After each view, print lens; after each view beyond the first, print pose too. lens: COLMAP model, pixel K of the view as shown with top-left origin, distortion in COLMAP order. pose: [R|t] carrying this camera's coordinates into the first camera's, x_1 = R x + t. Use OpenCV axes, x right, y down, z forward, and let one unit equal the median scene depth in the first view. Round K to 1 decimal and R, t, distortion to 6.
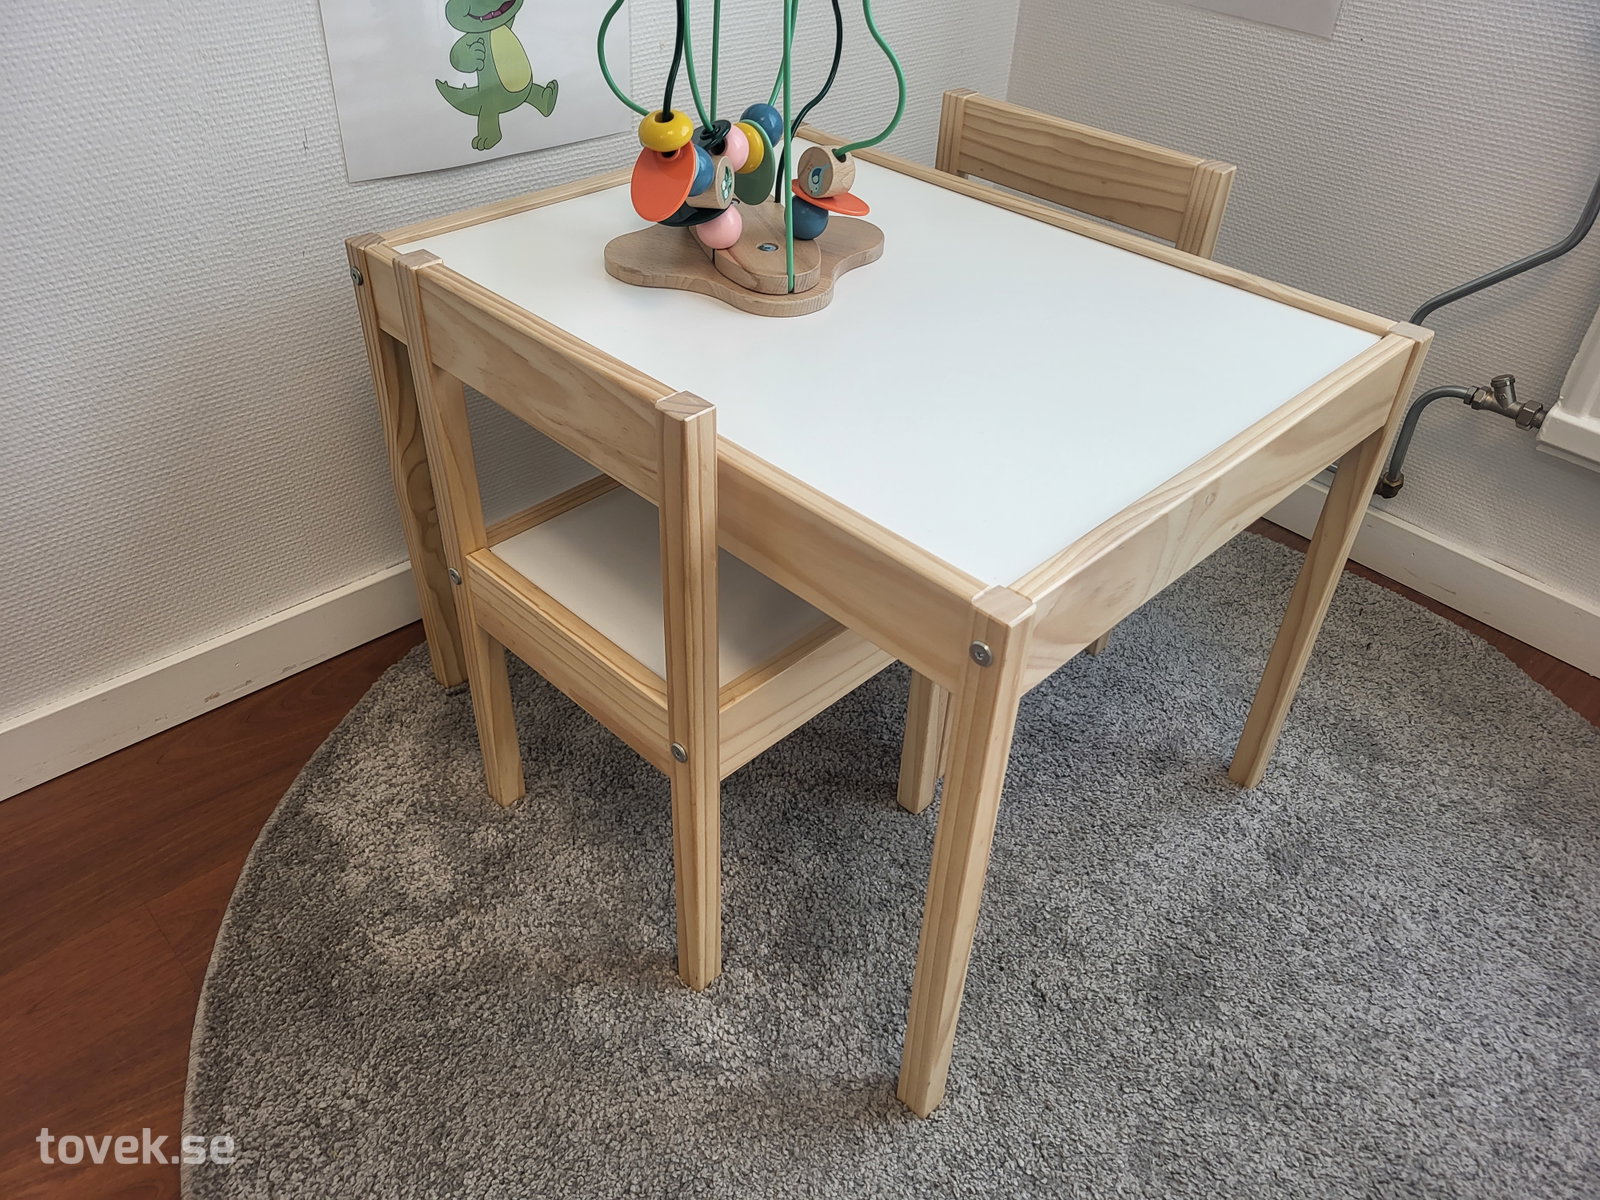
lens RADIAL K [[1234.7, 0, 800.0], [0, 1234.7, 600.0], [0, 0, 1]] dist [0.037921, -0.013886]
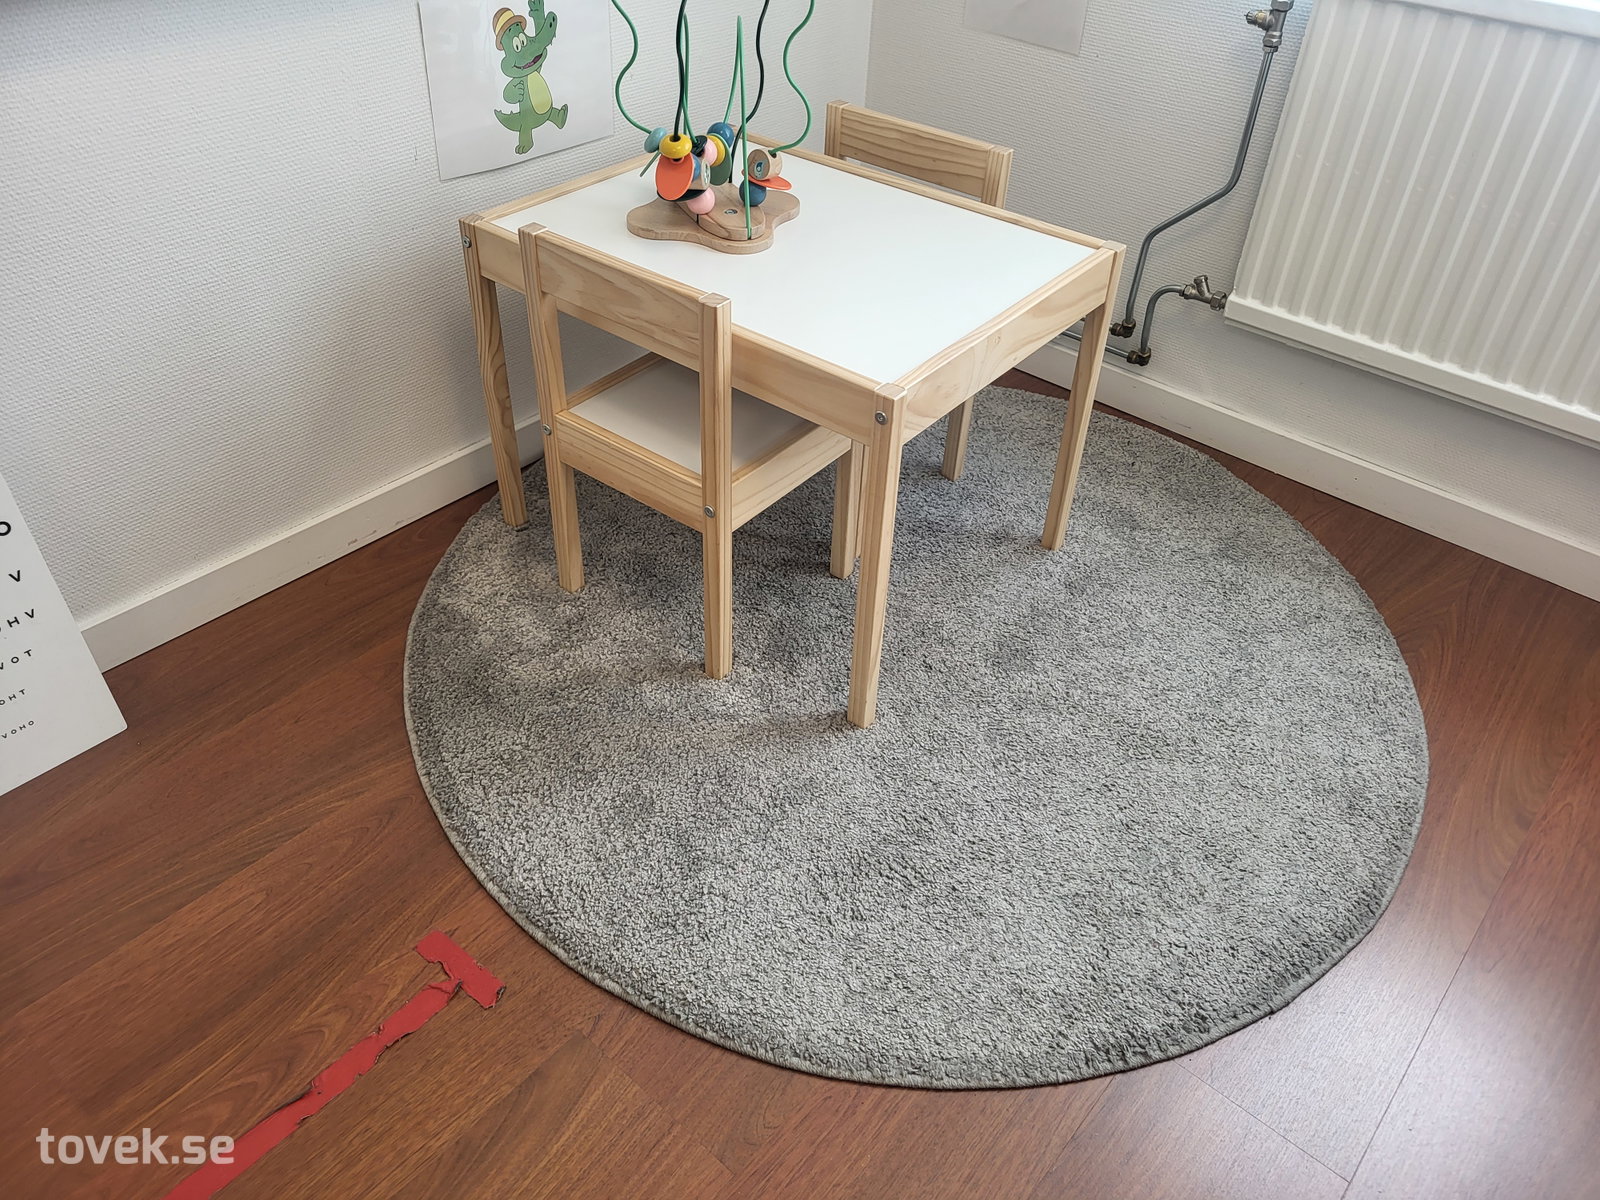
lens RADIAL K [[1270.1, 0, 808.2], [0, 1270.1, 591.6], [0, 0, 1]] dist [0.040322, -0.005008]
pose [[0.992495, -0.072795, 0.098261, -0.119714], [0.071064, 0.997251, 0.021004, 0.173059], [-0.099520, -0.013863, 0.994939, -0.640872]]
